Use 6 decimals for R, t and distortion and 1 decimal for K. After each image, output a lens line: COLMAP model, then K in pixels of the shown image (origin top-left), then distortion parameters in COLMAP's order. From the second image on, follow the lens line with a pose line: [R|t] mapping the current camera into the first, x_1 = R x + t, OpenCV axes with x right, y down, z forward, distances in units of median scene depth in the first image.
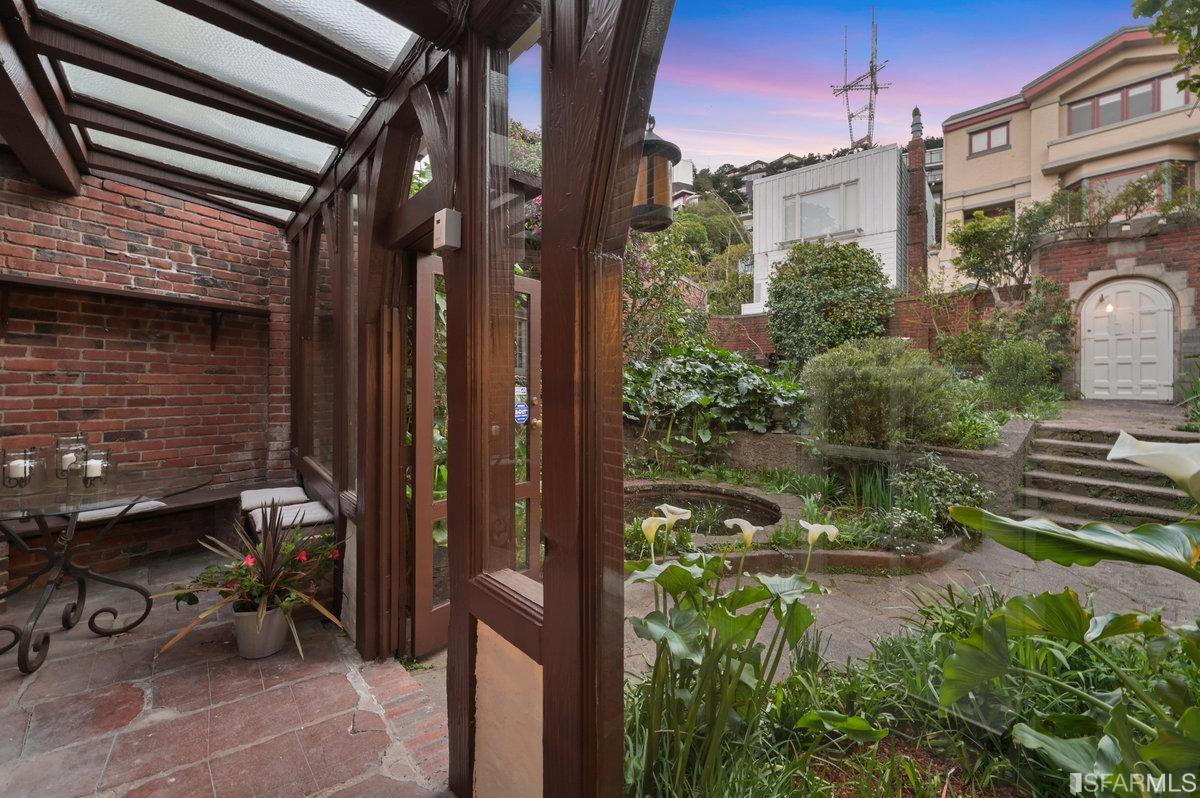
lens RADIAL K [[485.0, 0, 596.9], [0, 485.0, 377.6], [0, 0, 1]] dist [-0.000193, 0.002973]
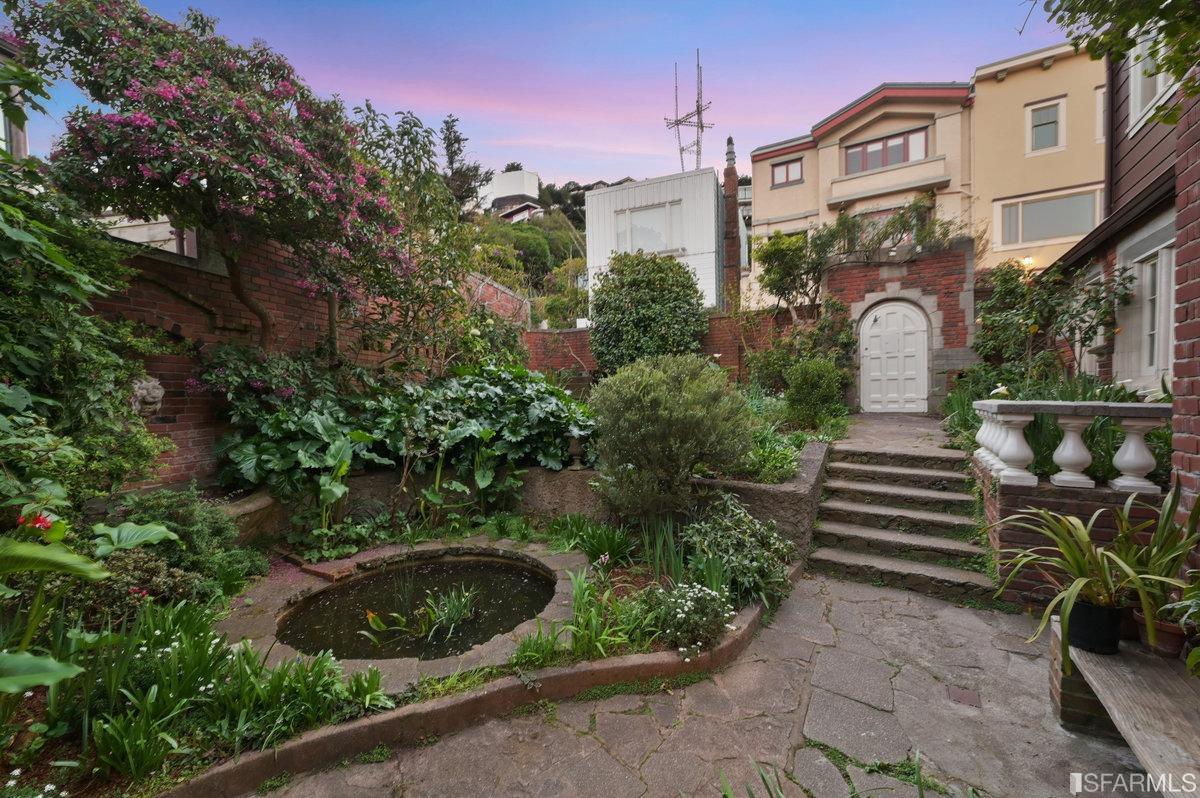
lens RADIAL K [[484.6, 0, 600.0], [0, 484.6, 399.0], [0, 0, 1]] dist [0.015369, 0.000167]
pose [[0.953633, -0.022485, 0.300131, 0.129905], [0.018741, 0.999707, 0.015349, -0.013393], [-0.300388, -0.009013, 0.953774, 0.154317]]
